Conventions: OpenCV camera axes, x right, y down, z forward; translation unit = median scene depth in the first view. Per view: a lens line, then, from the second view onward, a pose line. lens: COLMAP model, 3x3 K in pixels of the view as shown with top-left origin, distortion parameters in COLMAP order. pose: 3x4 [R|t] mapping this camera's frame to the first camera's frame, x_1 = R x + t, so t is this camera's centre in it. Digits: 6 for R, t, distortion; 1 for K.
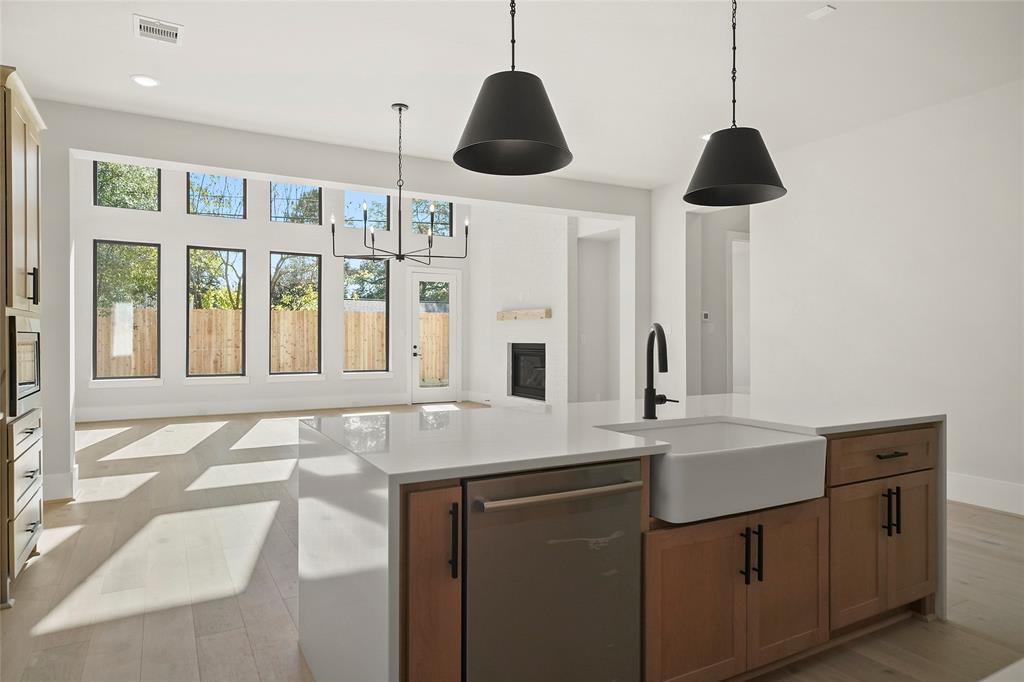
lens RADIAL K [[630.2, 0, 512.0], [0, 630.2, 341.0], [0, 0, 1]] dist [0.000787, -0.000041]
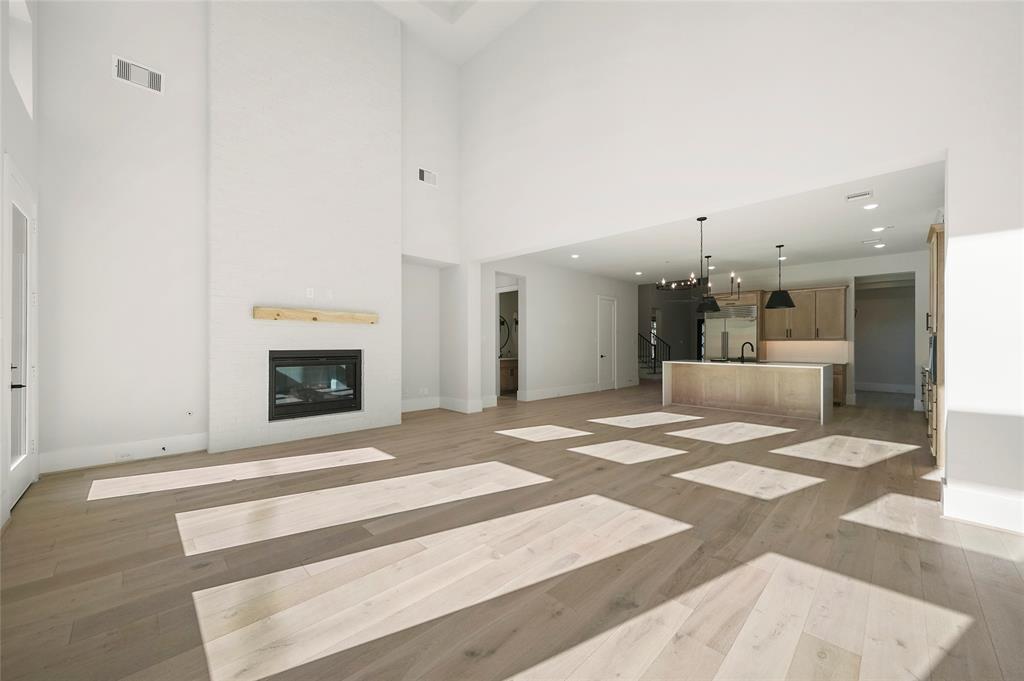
lens RADIAL K [[381.3, 0, 515.8], [0, 381.3, 344.1], [0, 0, 1]] dist [-0.003307, -0.000215]
pose [[-0.273567, -0.002415, 0.961850, -0.466755], [0.001442, 0.999995, 0.002921, -0.004683], [-0.961852, 0.002186, -0.273562, 0.762429]]
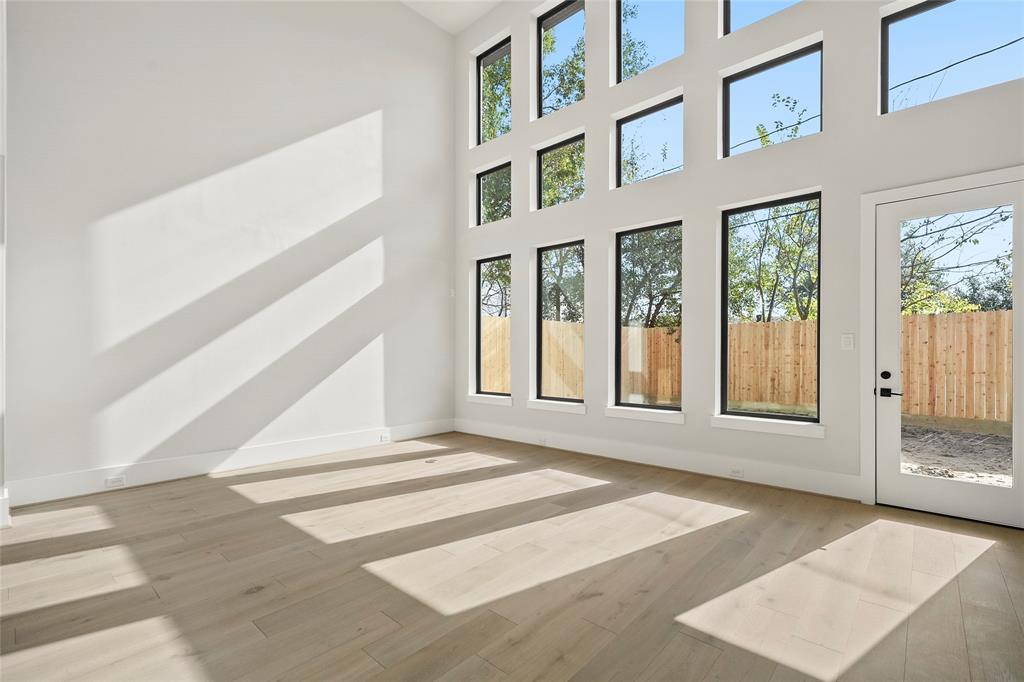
lens RADIAL K [[463.8, 0, 512.2], [0, 463.8, 354.4], [0, 0, 1]] dist [0.001113, 0.000066]
pose [[0.310971, 0.002513, -0.950416, 0.074258], [-0.002843, 0.999994, 0.001714, -0.004859], [0.950415, 0.002169, 0.310977, 0.649277]]
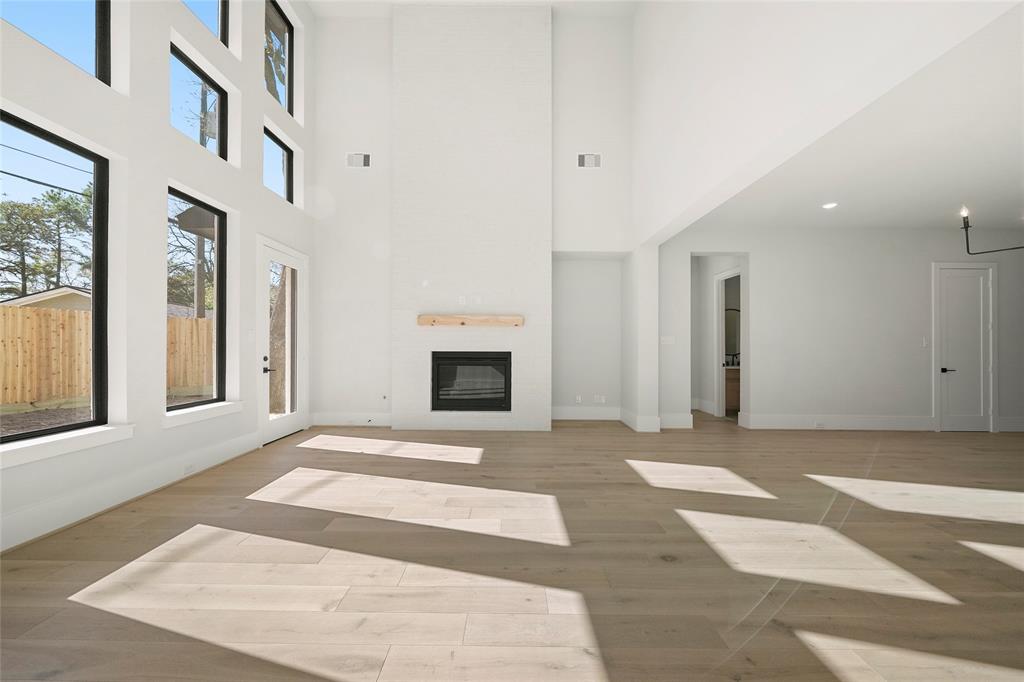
lens RADIAL K [[381.3, 0, 515.8], [0, 381.3, 344.6], [0, 0, 1]] dist [-0.003307, -0.000215]
pose [[0.486956, 0.005873, 0.873407, -0.376302], [-0.001046, 0.999981, -0.006142, -0.002791], [-0.873426, 0.002078, 0.486953, 0.573938]]
